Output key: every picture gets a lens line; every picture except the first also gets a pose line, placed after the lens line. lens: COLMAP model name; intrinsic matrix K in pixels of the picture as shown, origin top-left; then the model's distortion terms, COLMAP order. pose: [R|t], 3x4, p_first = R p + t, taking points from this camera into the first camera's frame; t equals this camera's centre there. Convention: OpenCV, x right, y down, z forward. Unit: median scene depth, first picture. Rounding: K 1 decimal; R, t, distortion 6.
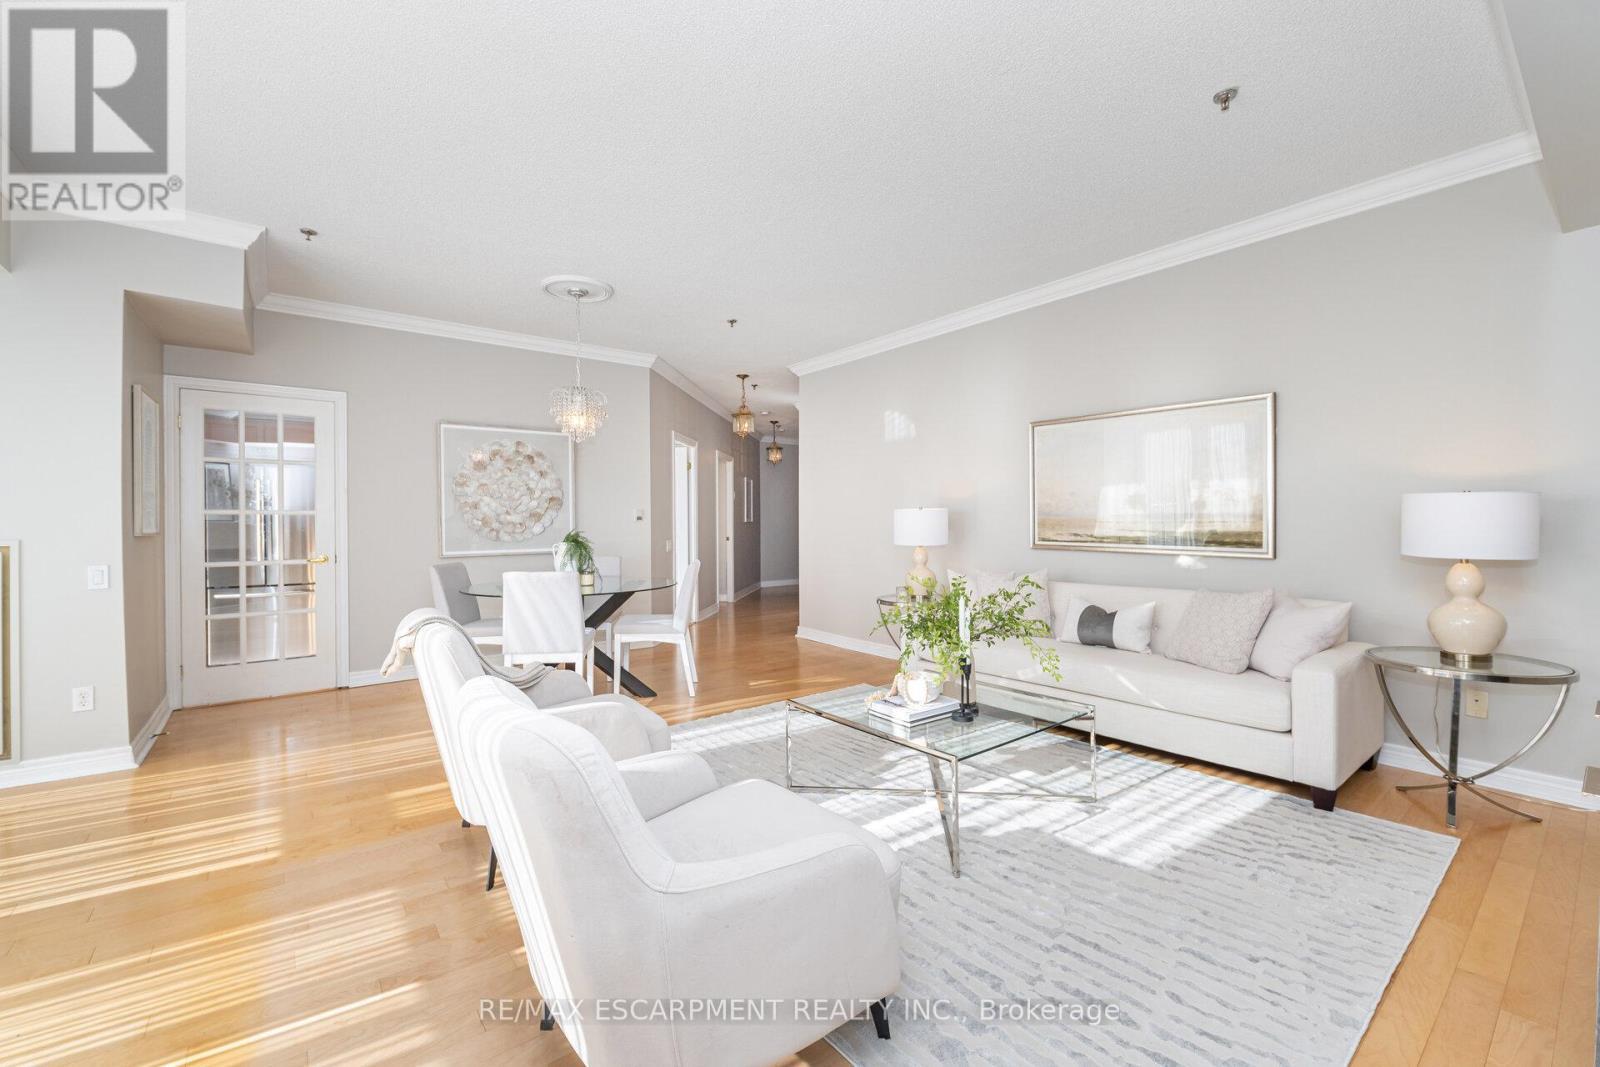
lens RADIAL K [[665.2, 0, 797.4], [0, 665.2, 523.5], [0, 0, 1]] dist [-0.002352, -0.000333]
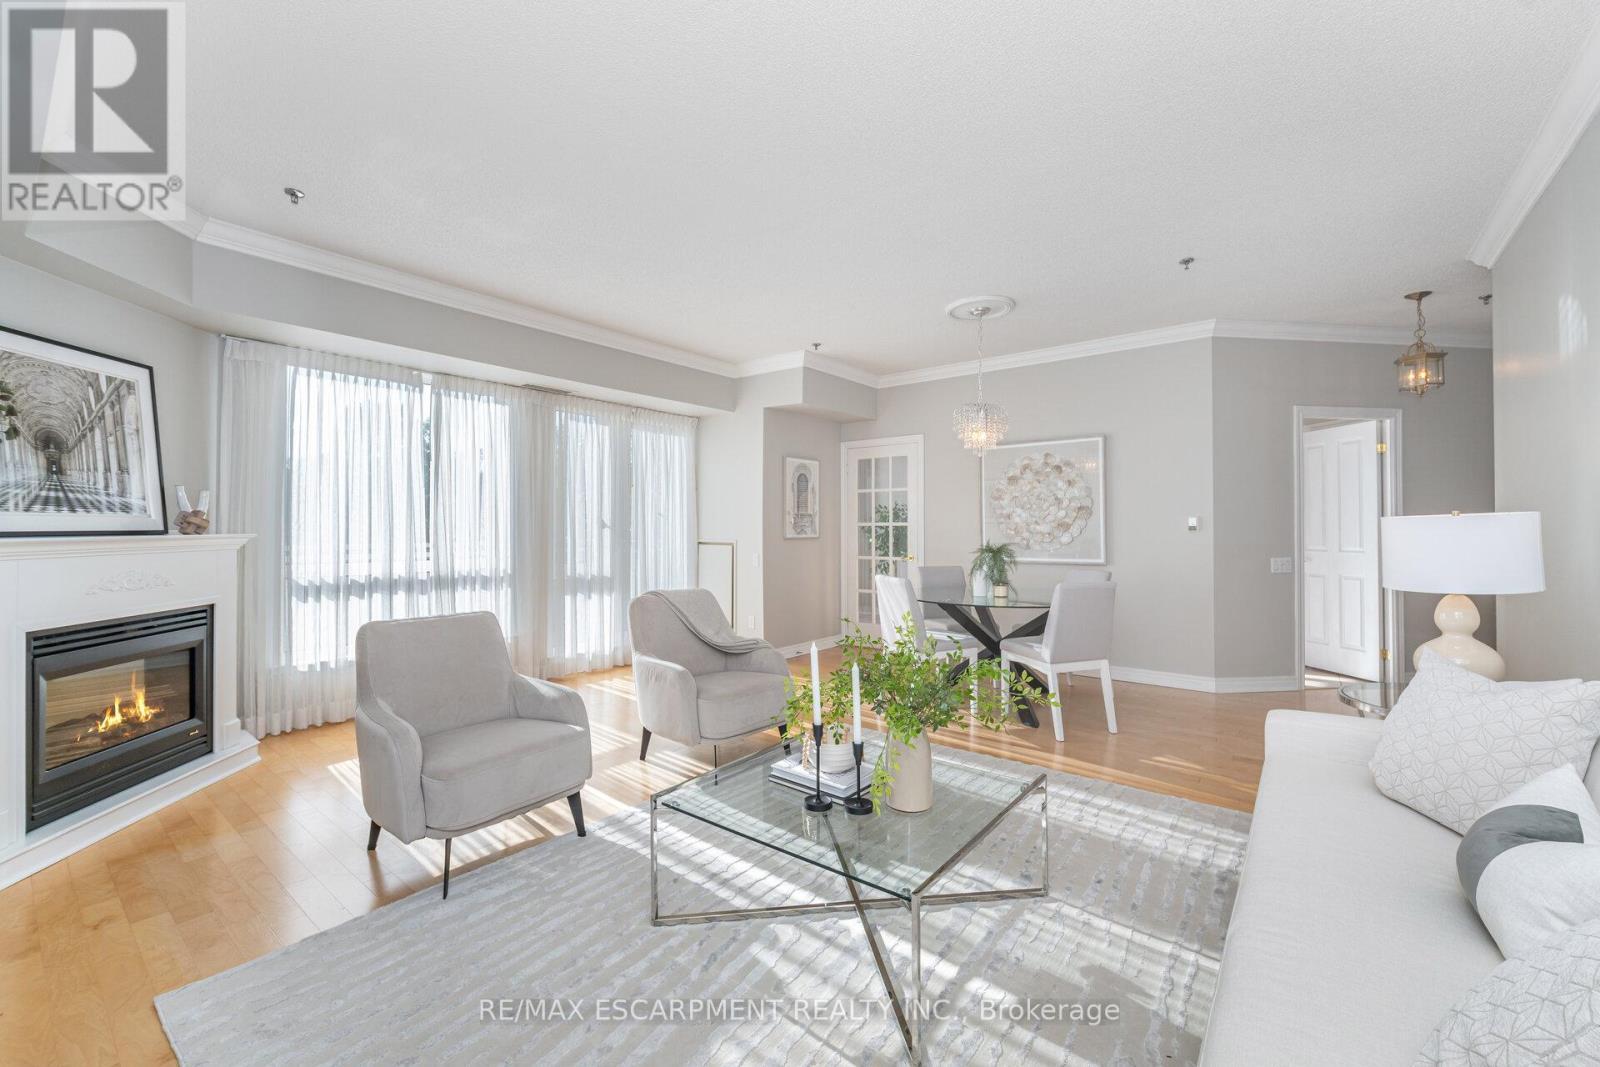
lens RADIAL K [[652.4, 0, 794.0], [0, 652.4, 517.5], [0, 0, 1]] dist [0.000399, -0.000311]
pose [[0.232721, -0.012665, -0.972461, 0.489423], [-0.002007, 0.999907, -0.013502, -0.010304], [0.972541, 0.005094, 0.232674, 0.406223]]
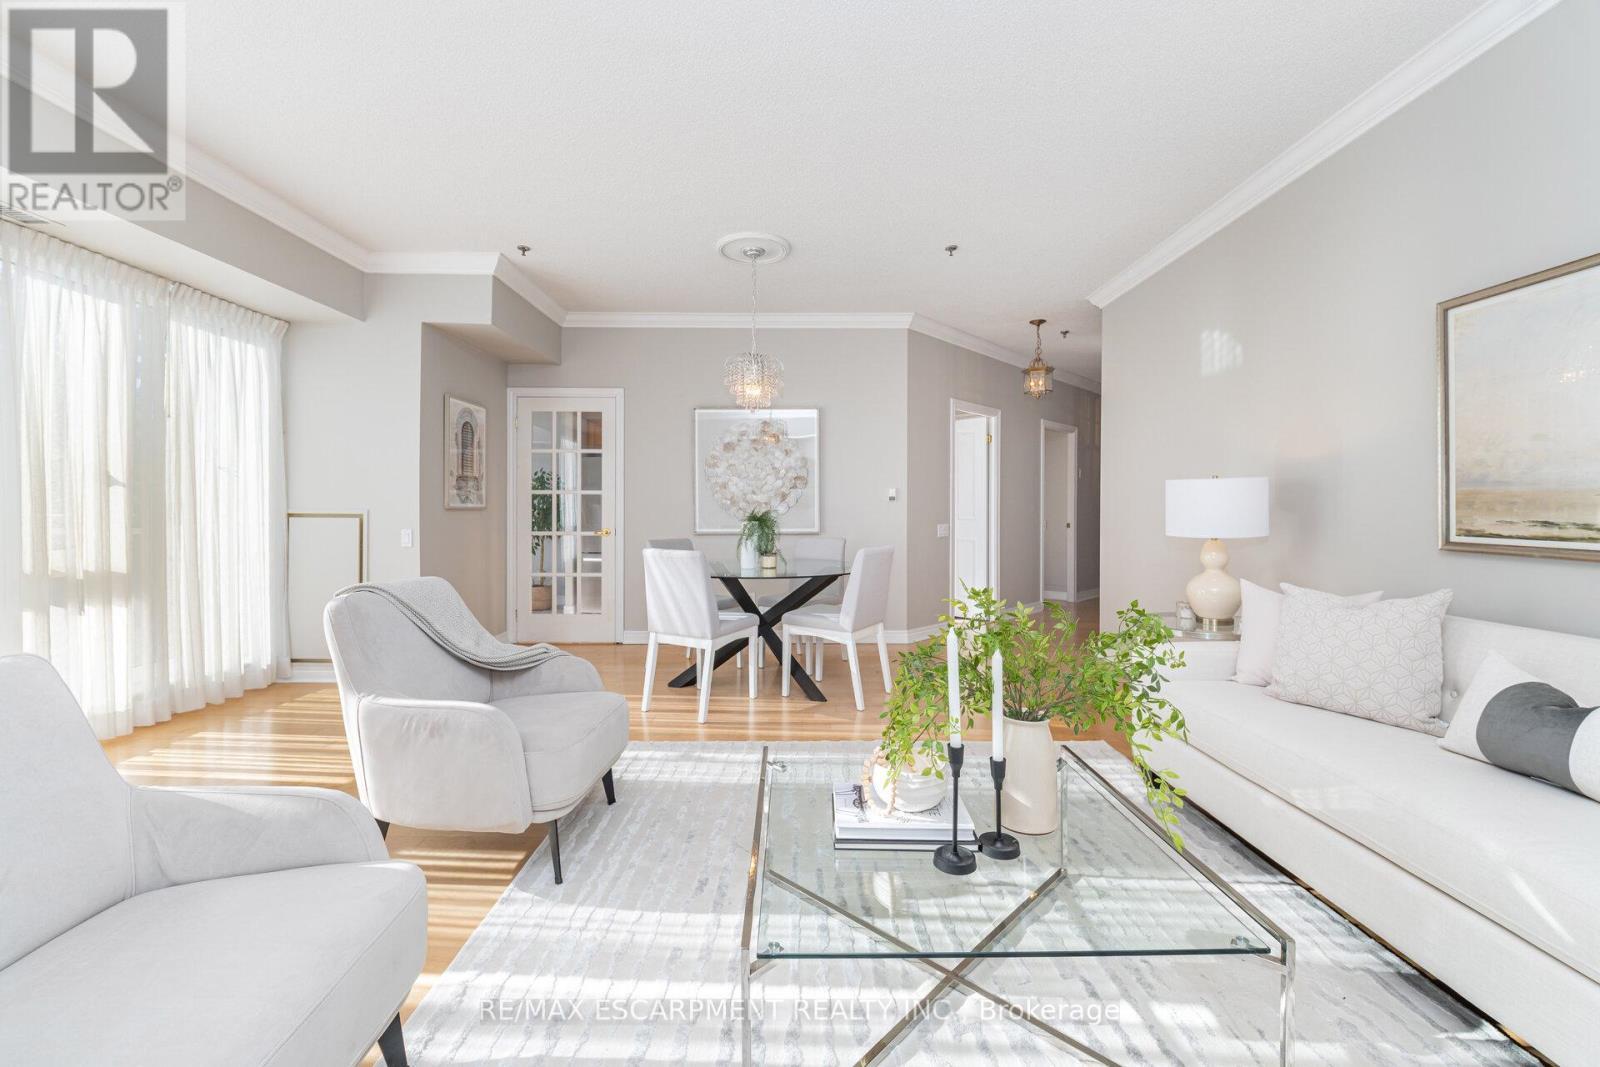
lens RADIAL K [[652.4, 0, 794.0], [0, 652.4, 517.5], [0, 0, 1]] dist [0.000399, -0.000311]
pose [[0.787547, 0.014785, -0.616077, 0.233704], [-0.008581, 0.999878, 0.013026, 0.009146], [0.616195, -0.004972, 0.787578, 0.265165]]
